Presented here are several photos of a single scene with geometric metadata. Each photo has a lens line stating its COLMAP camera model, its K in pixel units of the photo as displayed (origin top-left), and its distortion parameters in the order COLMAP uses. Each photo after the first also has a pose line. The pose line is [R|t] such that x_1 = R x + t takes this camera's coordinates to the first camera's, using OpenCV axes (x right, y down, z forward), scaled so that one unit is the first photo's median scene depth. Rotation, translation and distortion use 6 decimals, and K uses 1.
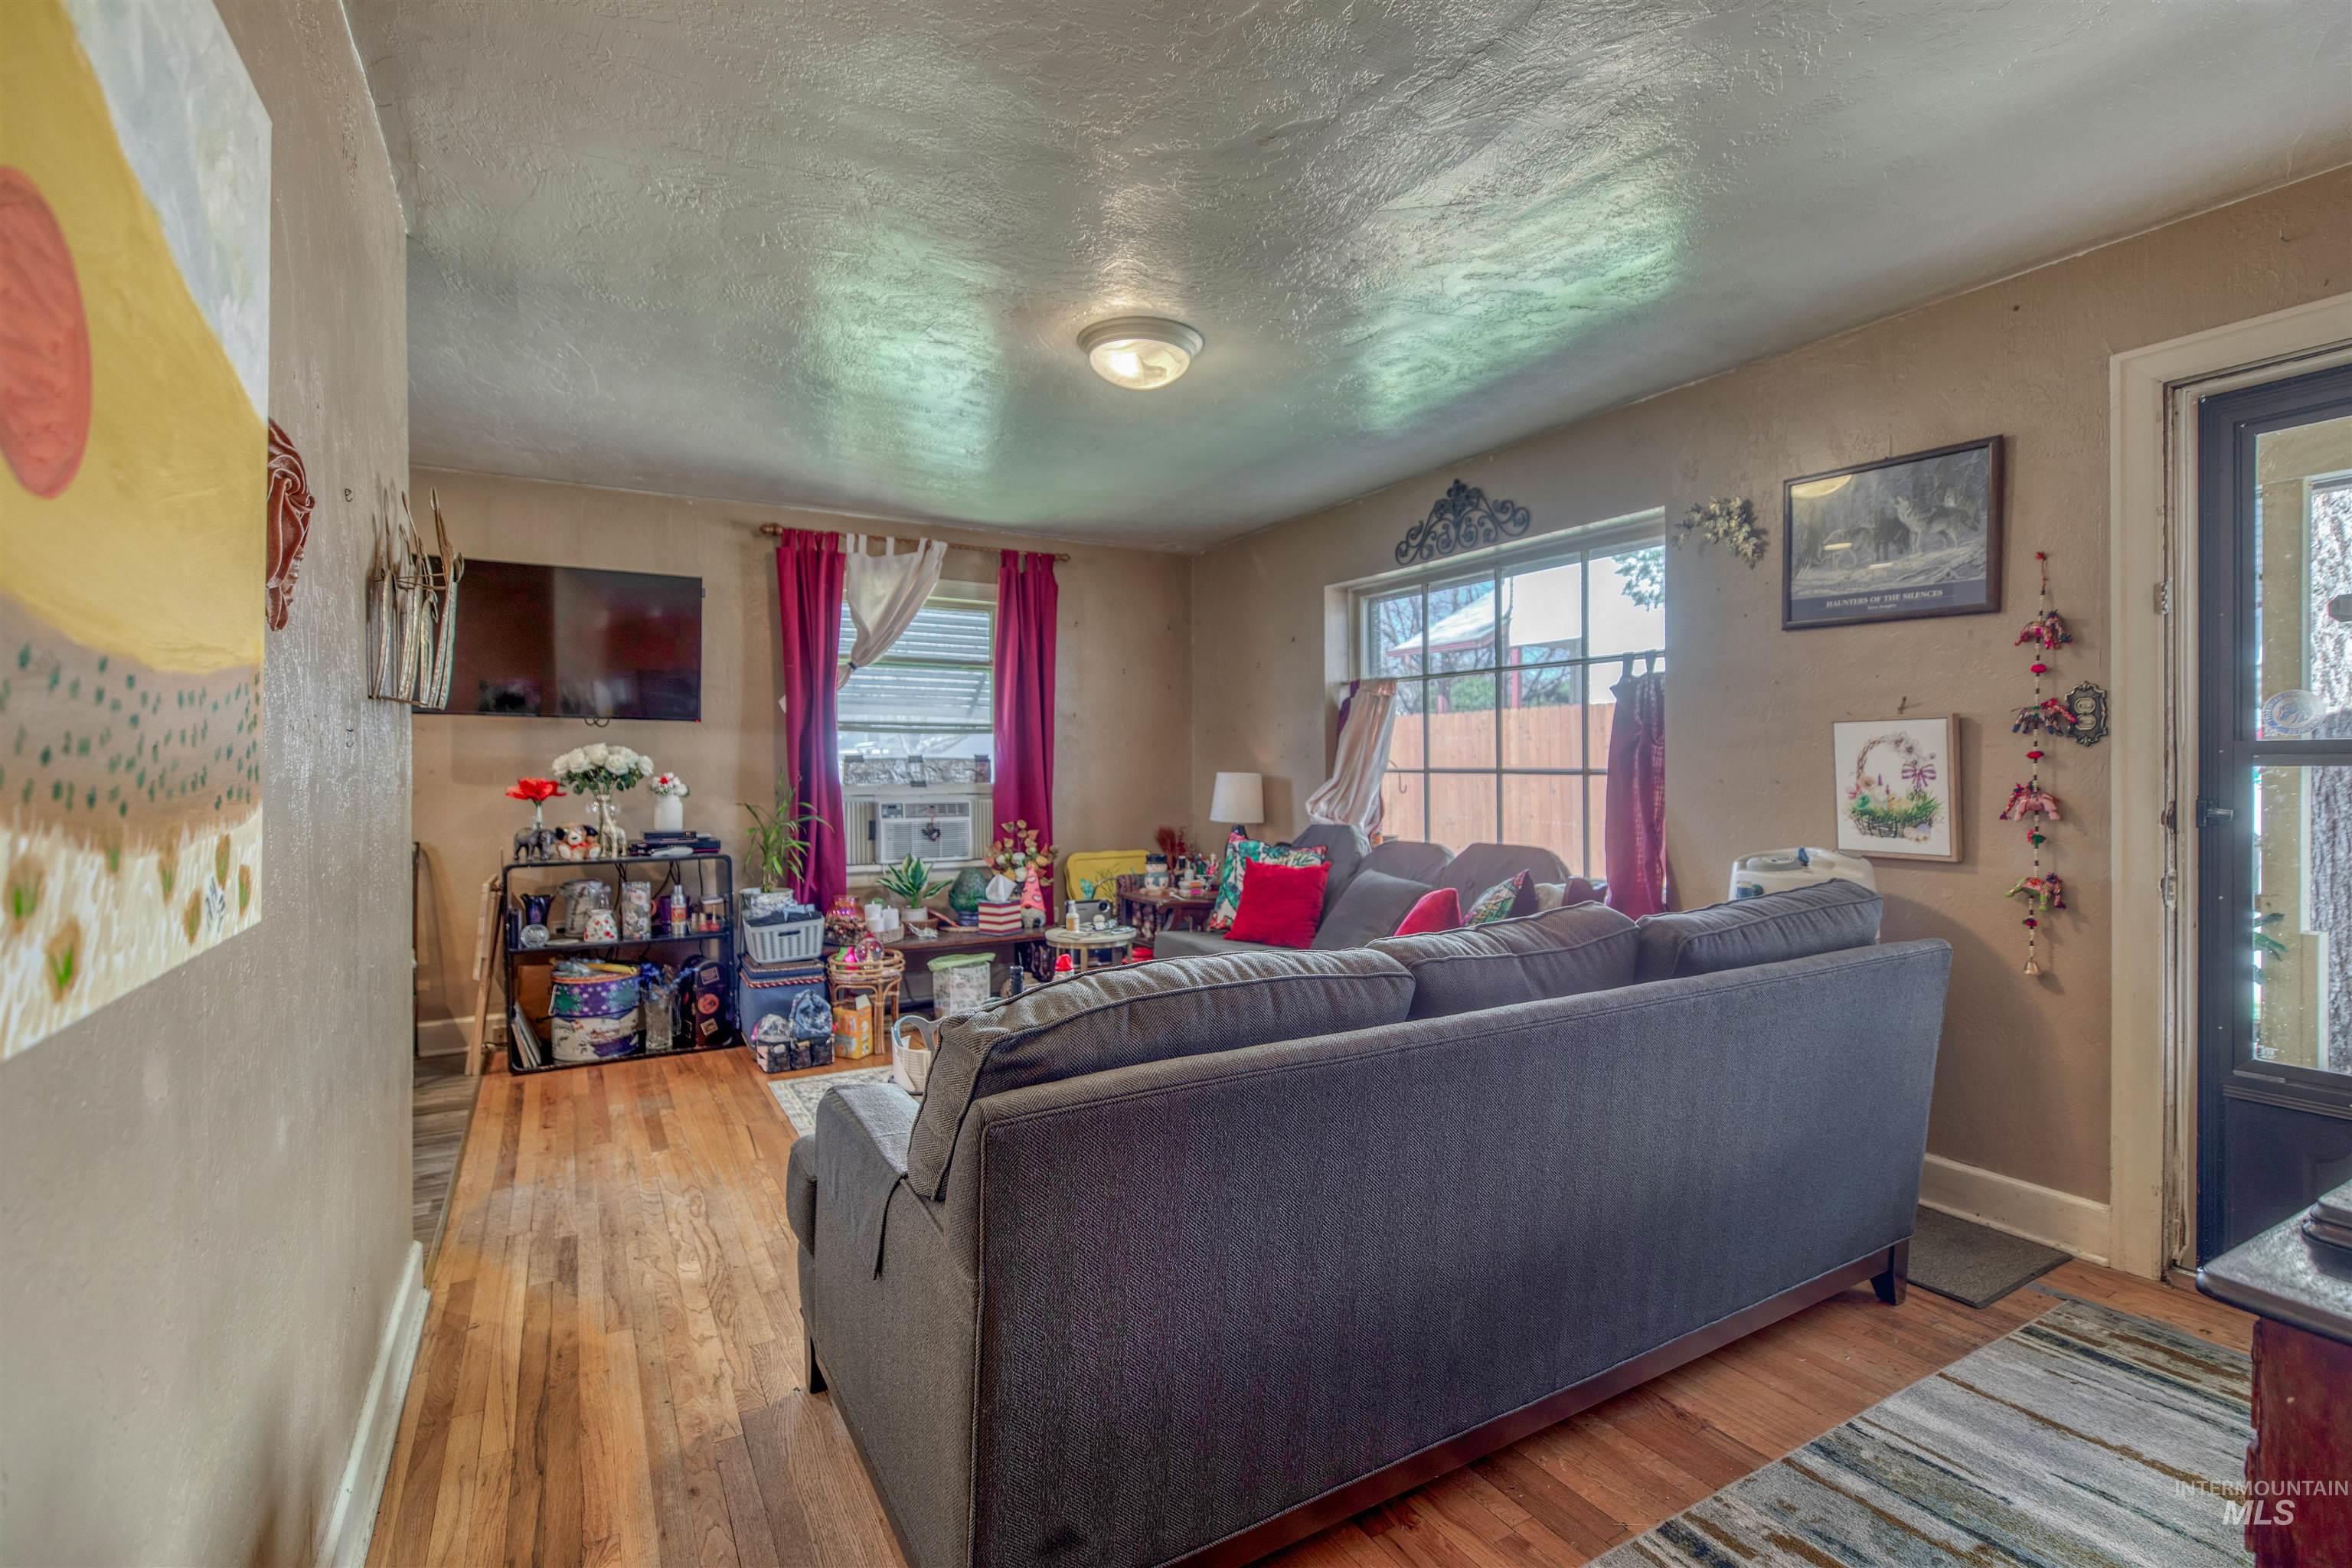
lens RADIAL K [[1071.1, 0, 1180.4], [0, 1071.1, 764.3], [0, 0, 1]] dist [0.006179, -0.001449]
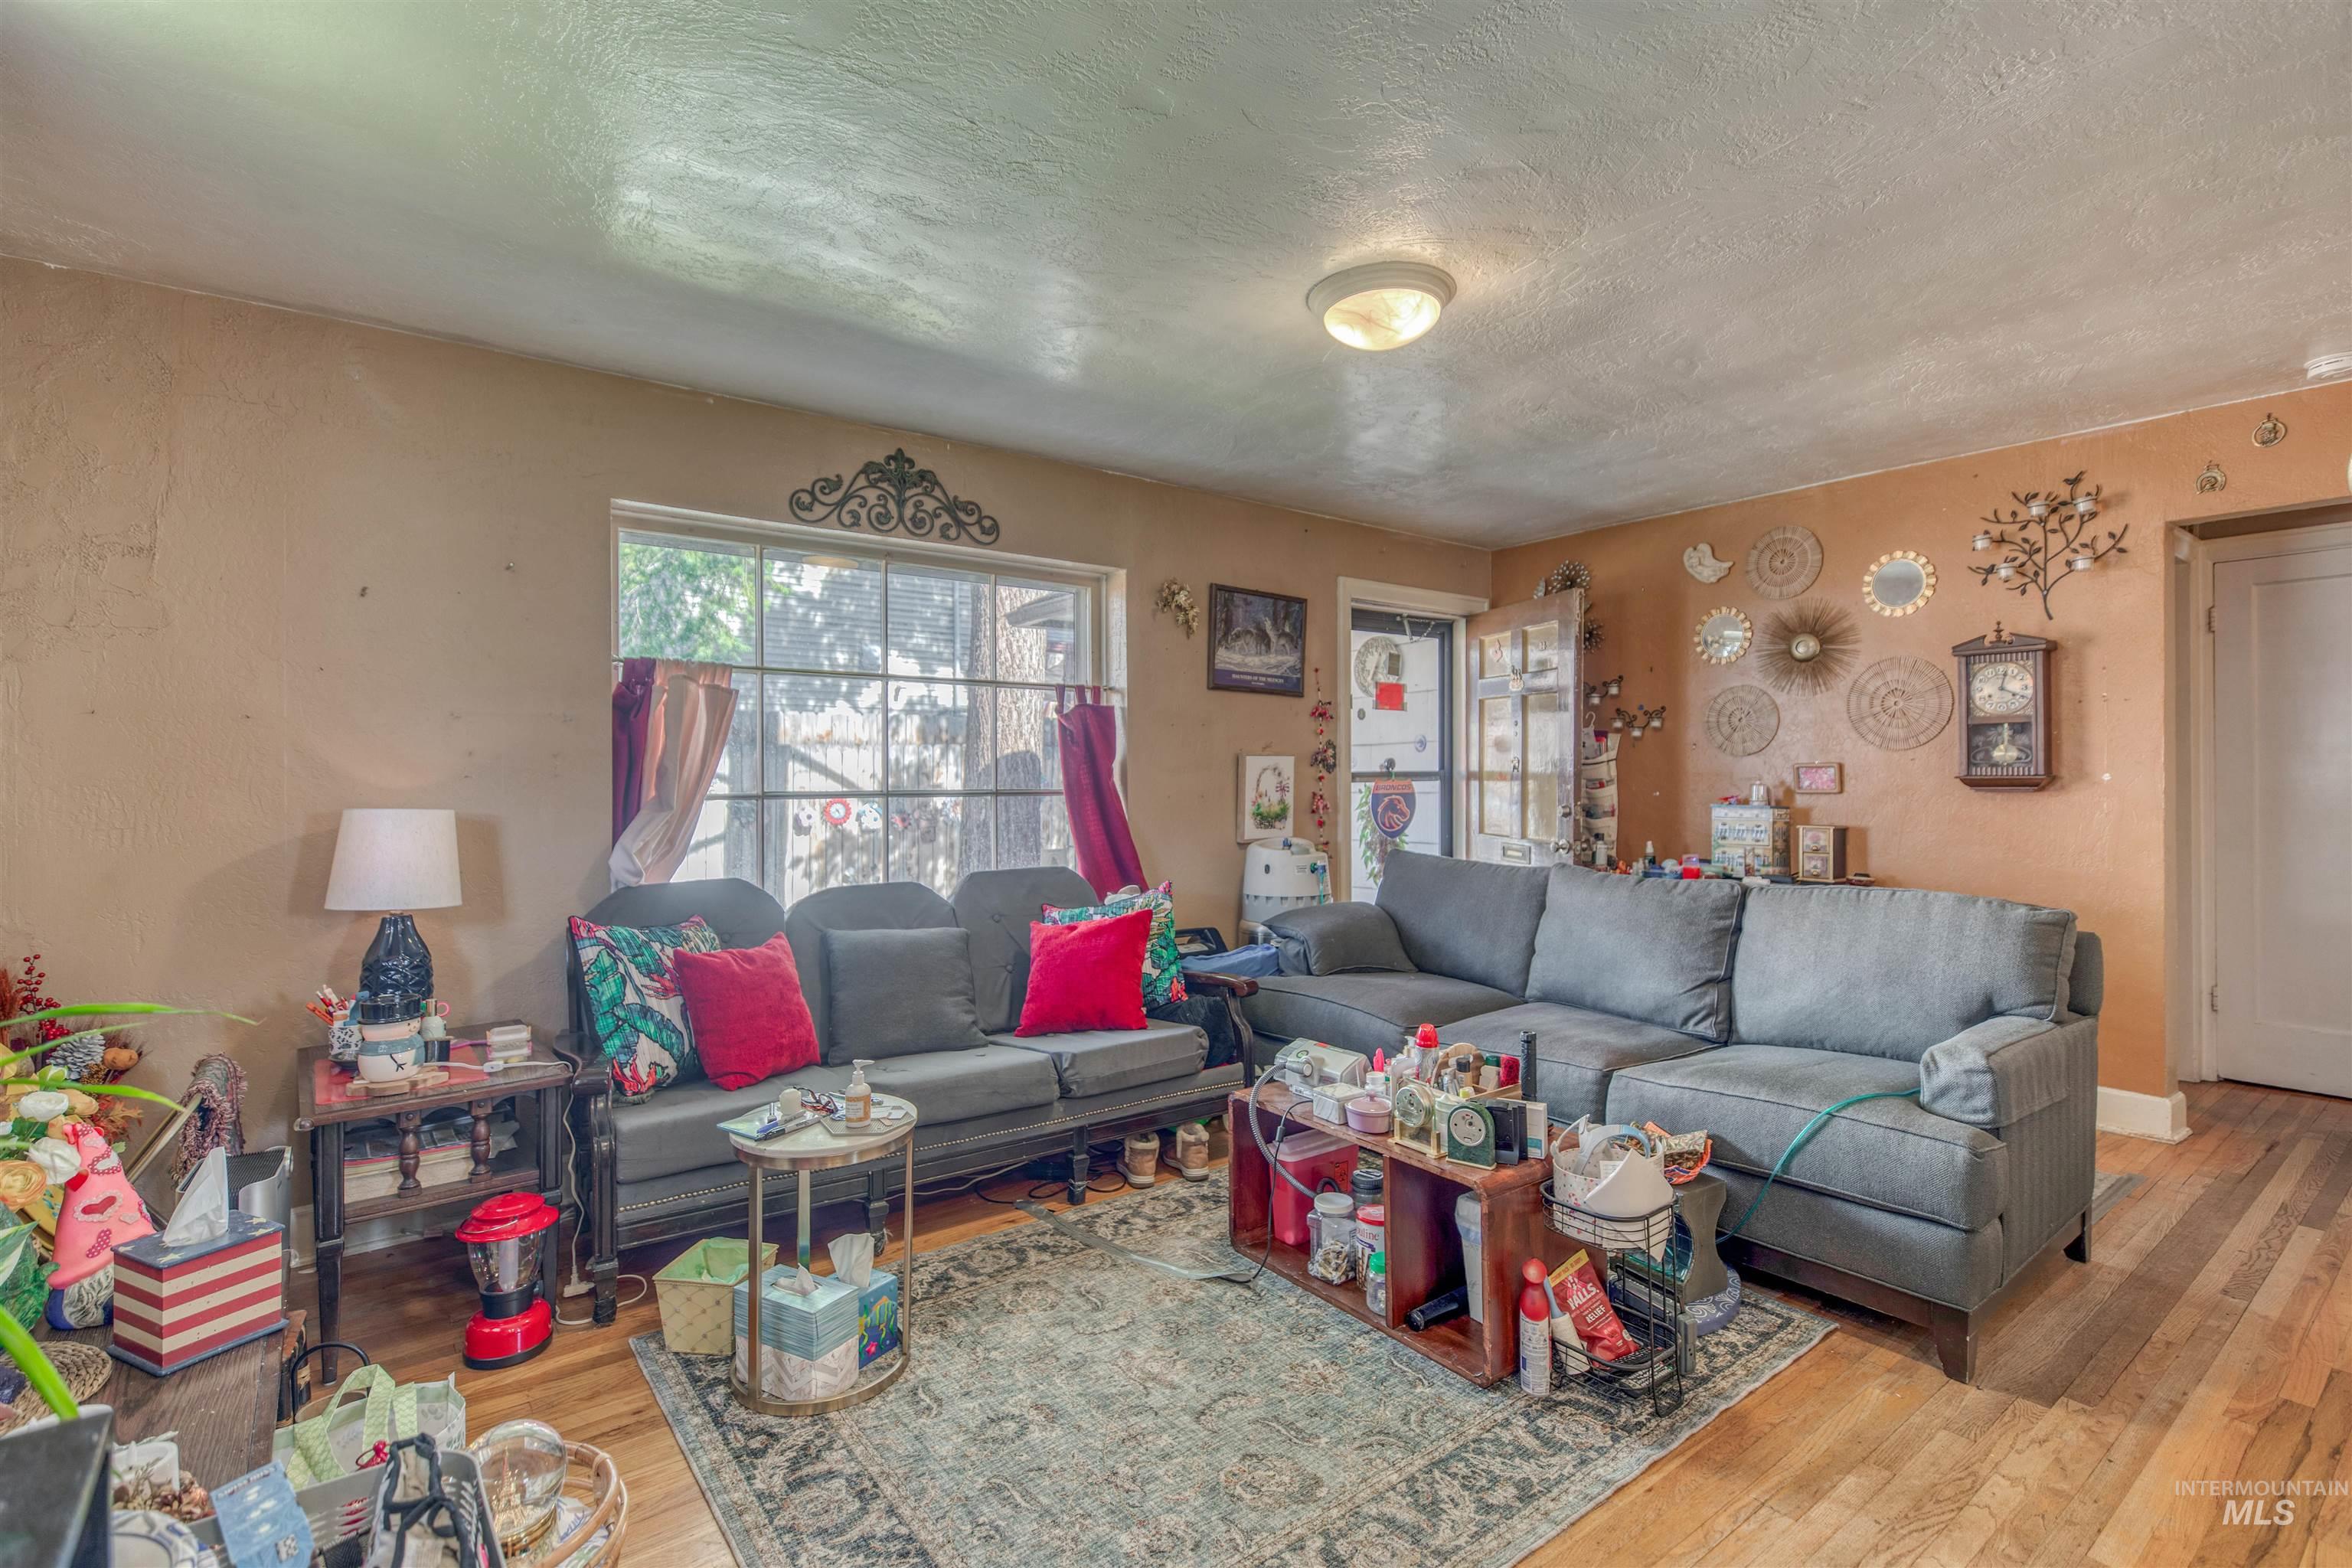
lens RADIAL K [[1071.1, 0, 1180.3], [0, 1071.1, 780.0], [0, 0, 1]] dist [0.006179, -0.001449]
pose [[-0.122573, 0.001360, 0.992459, -0.508870], [0.006553, 0.999978, -0.000561, -0.002743], [-0.992438, 0.006435, -0.122579, 0.744953]]
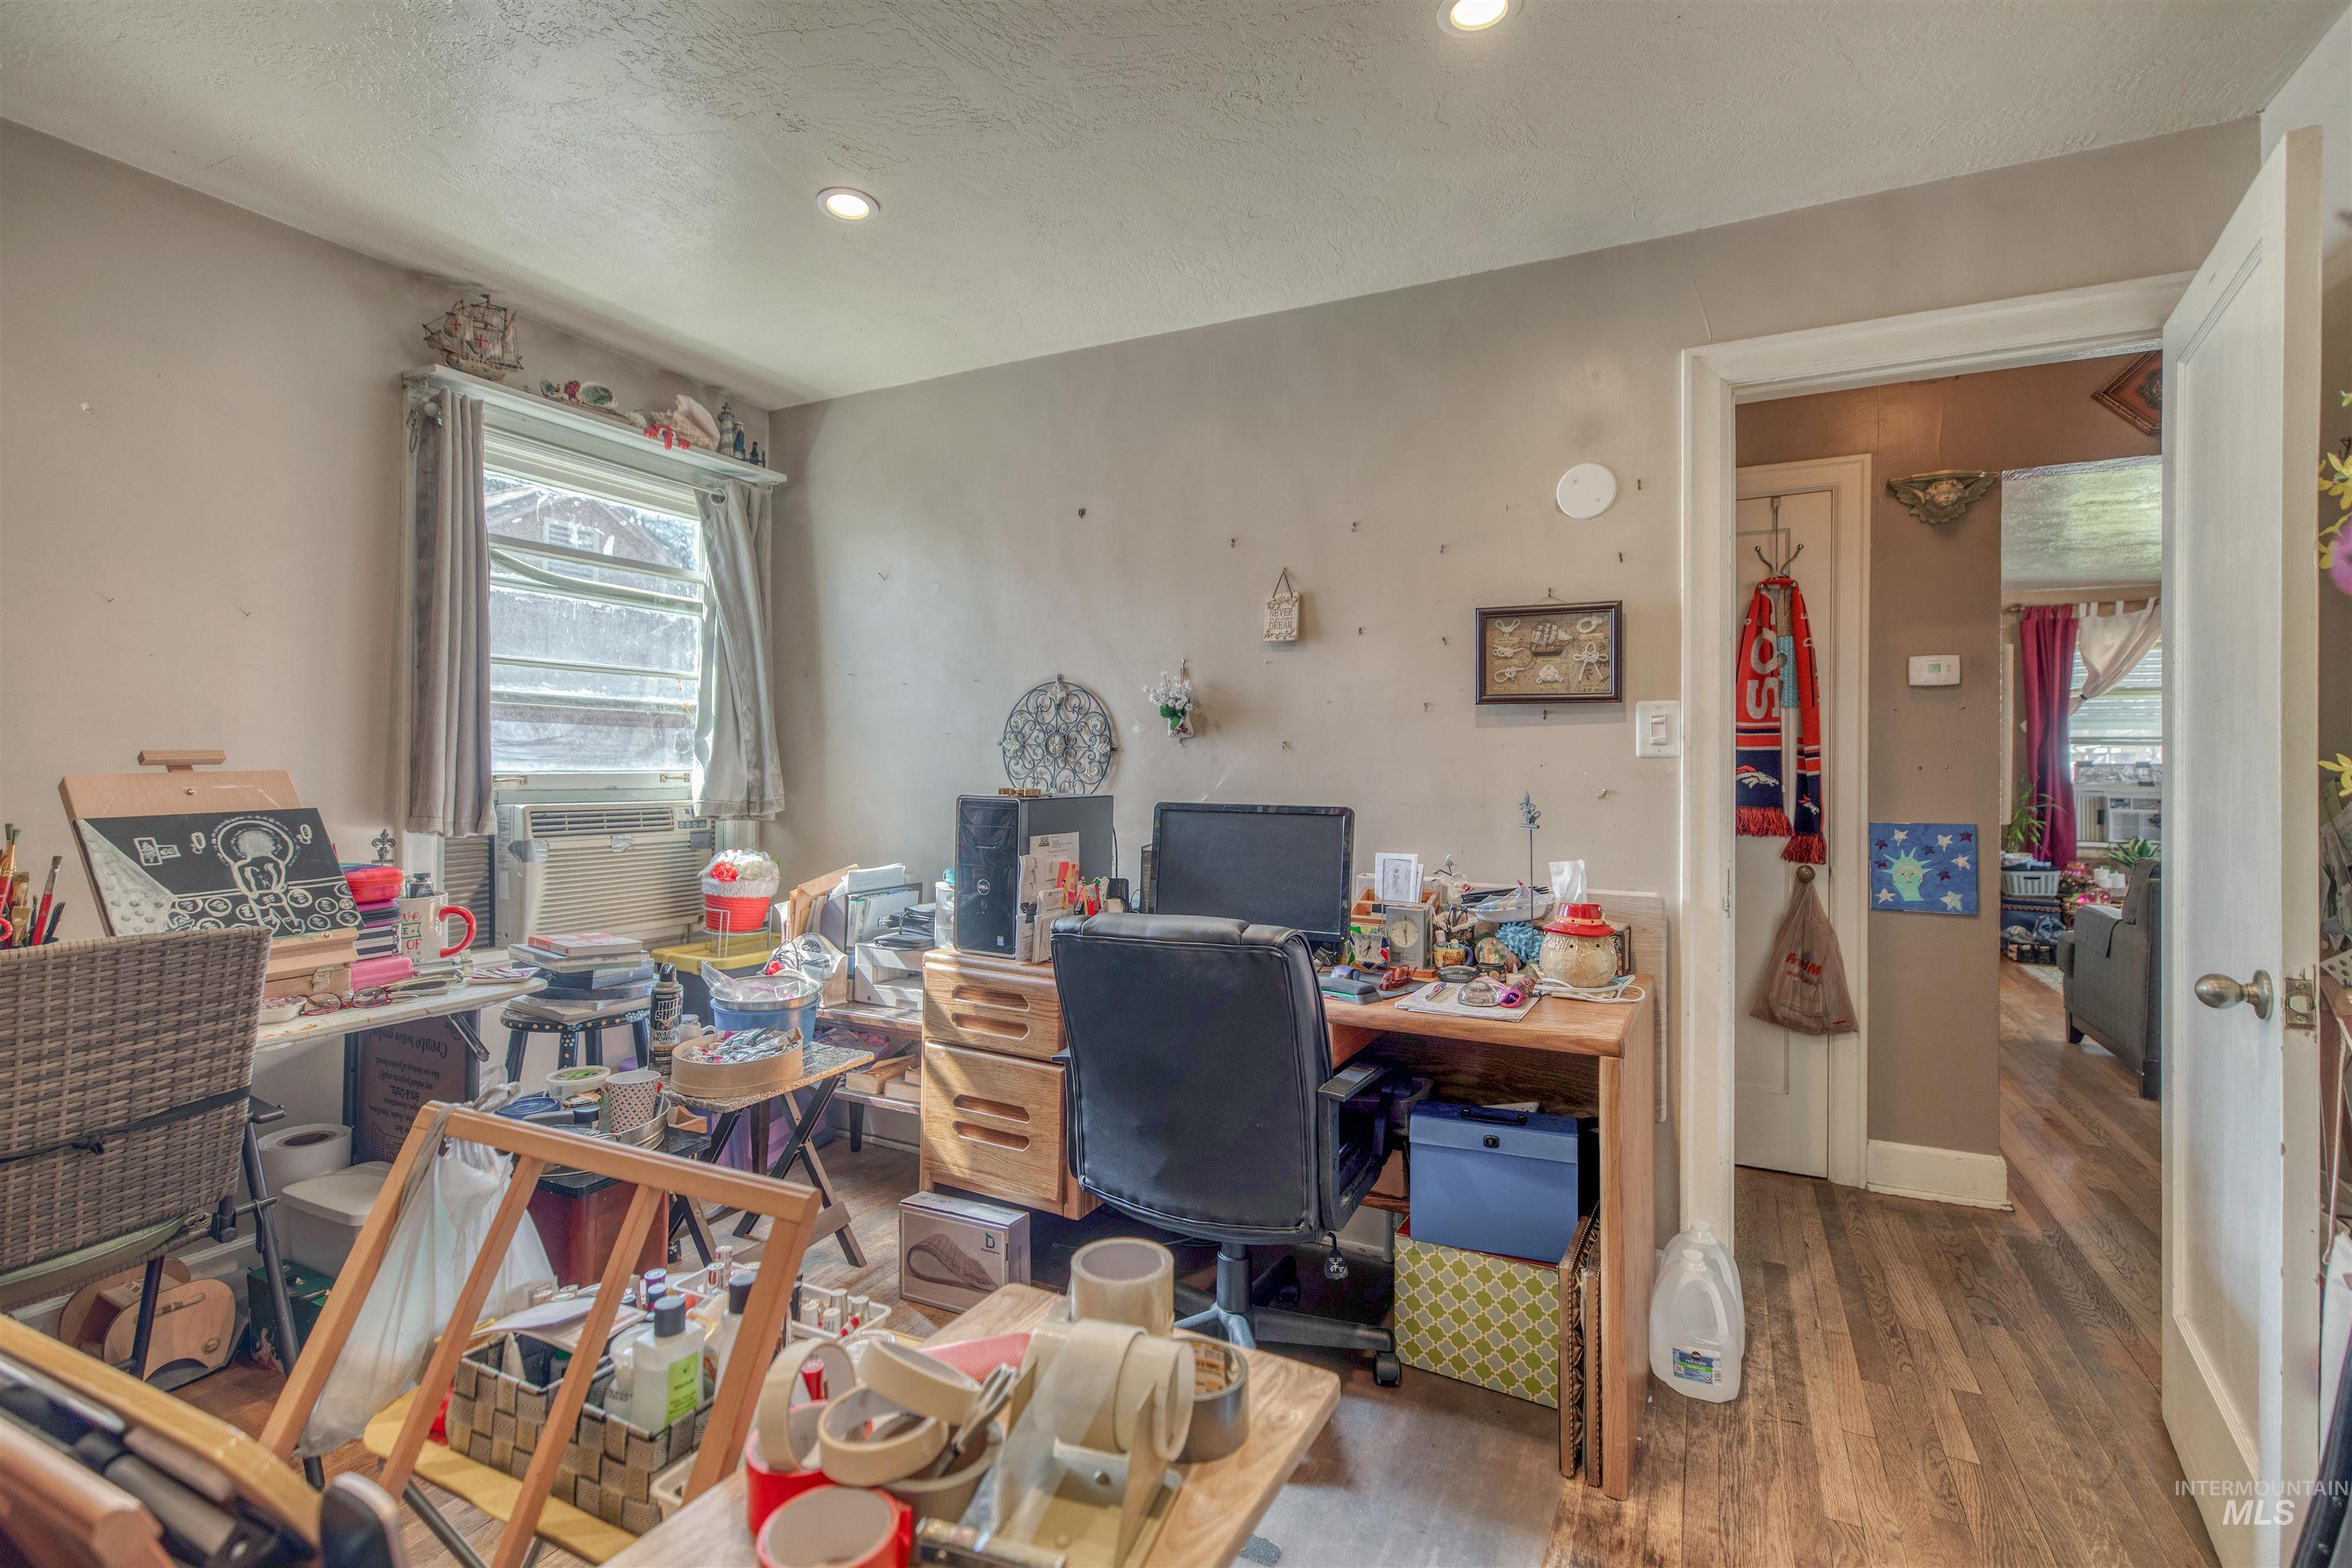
lens RADIAL K [[1071.1, 0, 1174.1], [0, 1071.1, 770.0], [0, 0, 1]] dist [0.006179, -0.001449]
pose [[0.550730, 0.004563, -0.834671, 0.217214], [-0.006630, 0.999977, 0.001092, 0.008813], [0.834657, 0.004933, 0.550748, -0.783144]]
